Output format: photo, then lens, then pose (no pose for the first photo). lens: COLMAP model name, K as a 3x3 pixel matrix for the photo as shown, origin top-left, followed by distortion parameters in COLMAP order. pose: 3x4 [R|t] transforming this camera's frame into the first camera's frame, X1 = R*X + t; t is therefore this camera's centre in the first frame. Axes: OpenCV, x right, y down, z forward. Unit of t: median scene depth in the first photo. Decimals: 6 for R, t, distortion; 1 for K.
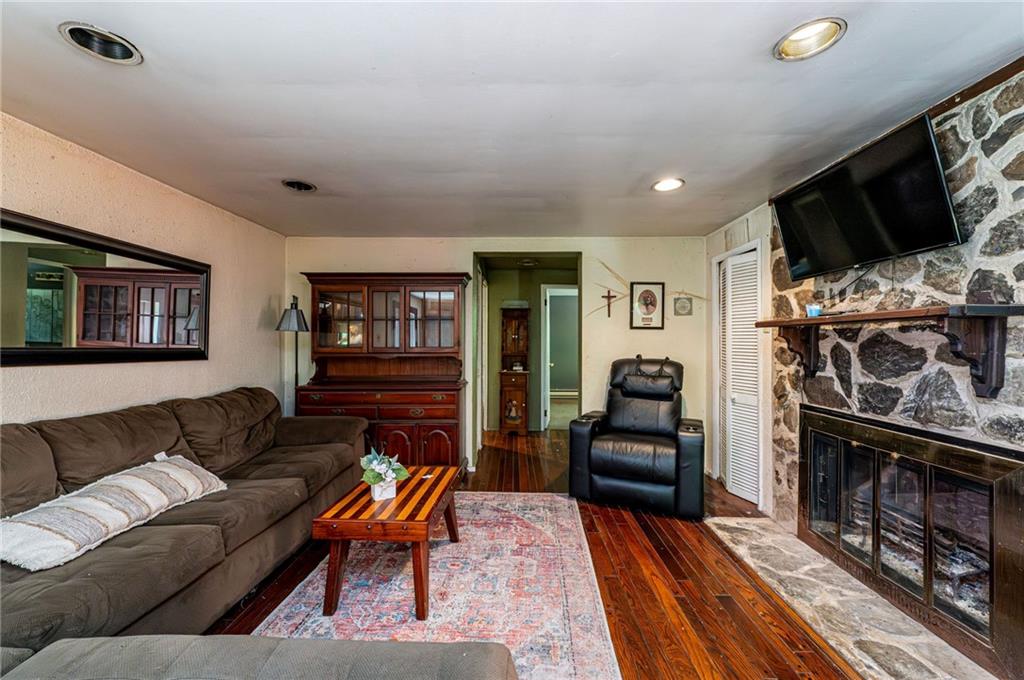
lens RADIAL K [[430.4, 0, 515.0], [0, 430.4, 342.2], [0, 0, 1]] dist [-0.001047, 0.000122]
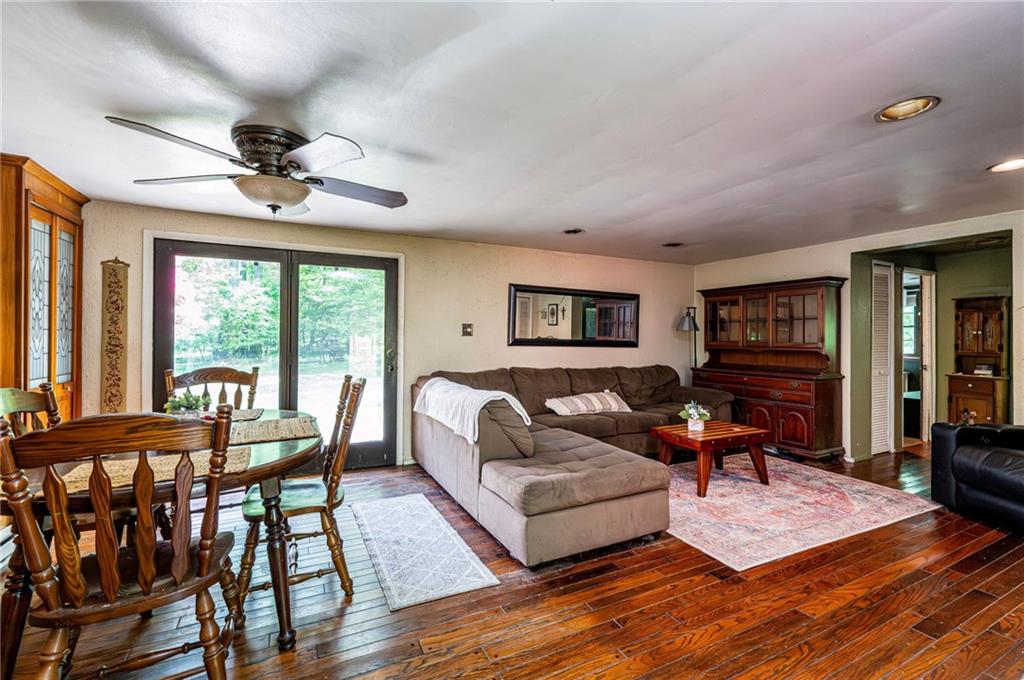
lens RADIAL K [[437.5, 0, 509.9], [0, 437.5, 336.4], [0, 0, 1]] dist [-0.001503, -0.000087]
pose [[0.480446, -0.000119, -0.877024, 0.572890], [-0.005293, 0.999981, -0.003035, 0.002896], [0.877009, 0.006100, 0.480436, -0.312810]]
